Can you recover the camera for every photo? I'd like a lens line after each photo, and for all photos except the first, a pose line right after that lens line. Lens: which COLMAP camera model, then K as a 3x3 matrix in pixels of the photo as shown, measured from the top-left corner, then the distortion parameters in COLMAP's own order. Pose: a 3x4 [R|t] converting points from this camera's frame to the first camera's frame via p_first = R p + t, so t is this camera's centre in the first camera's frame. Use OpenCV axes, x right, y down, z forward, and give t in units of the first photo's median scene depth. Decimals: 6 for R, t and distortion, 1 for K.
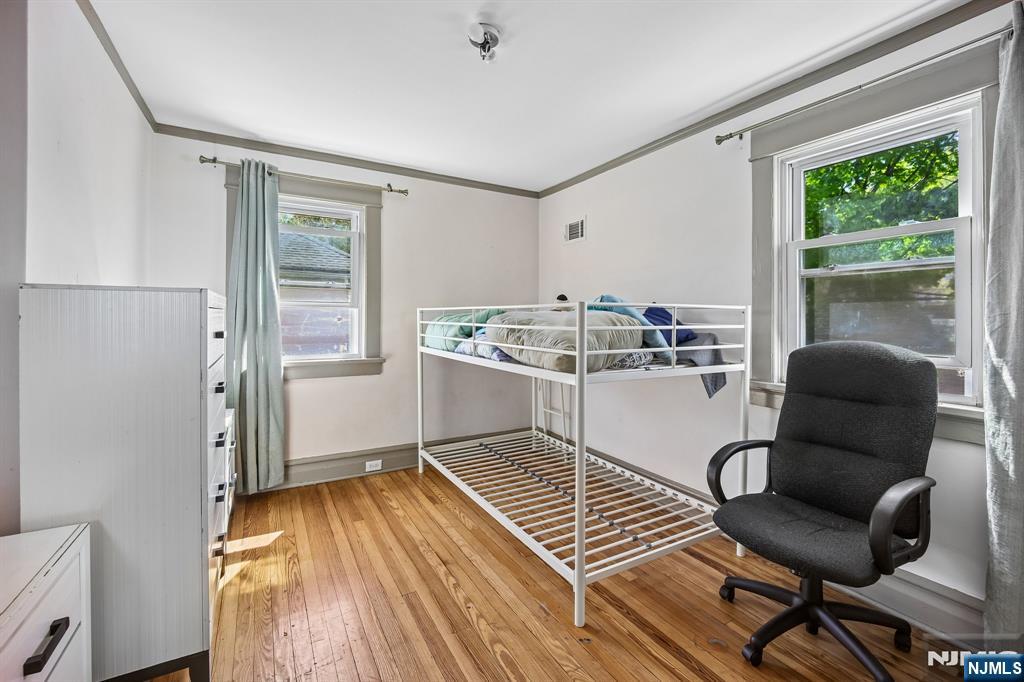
lens RADIAL K [[438.3, 0, 514.0], [0, 438.3, 317.0], [0, 0, 1]] dist [-0.004828, -0.000375]
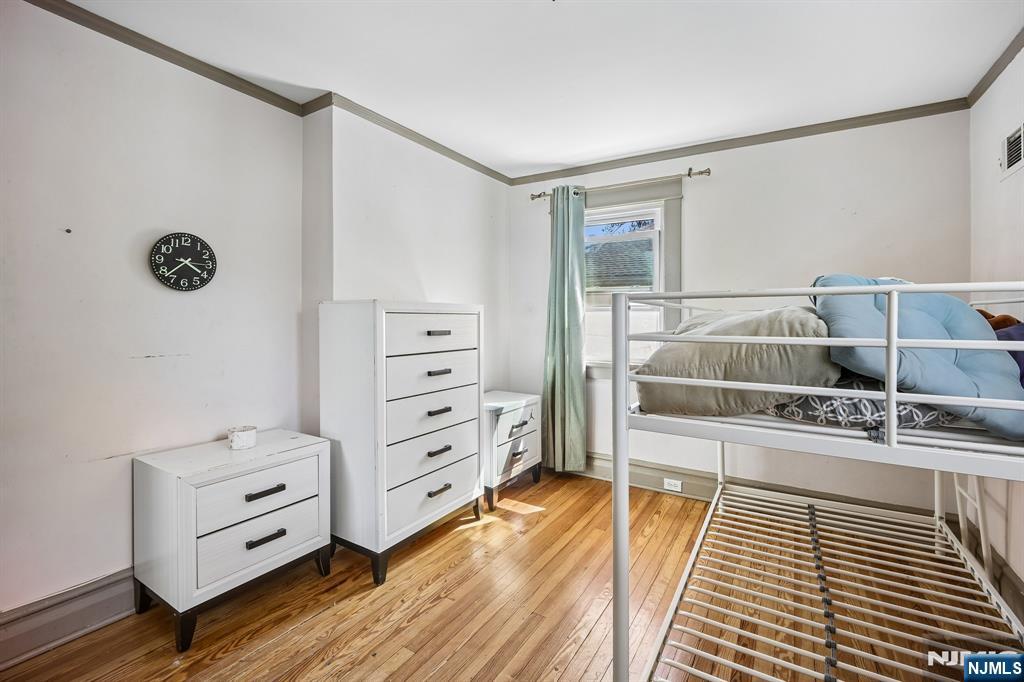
lens RADIAL K [[438.3, 0, 525.3], [0, 438.3, 322.5], [0, 0, 1]] dist [-0.004828, -0.000375]
pose [[0.487723, 0.003632, -0.872991, 0.360603], [-0.001994, 0.999993, 0.003047, 0.001685], [0.872996, 0.000255, 0.487727, 0.327568]]
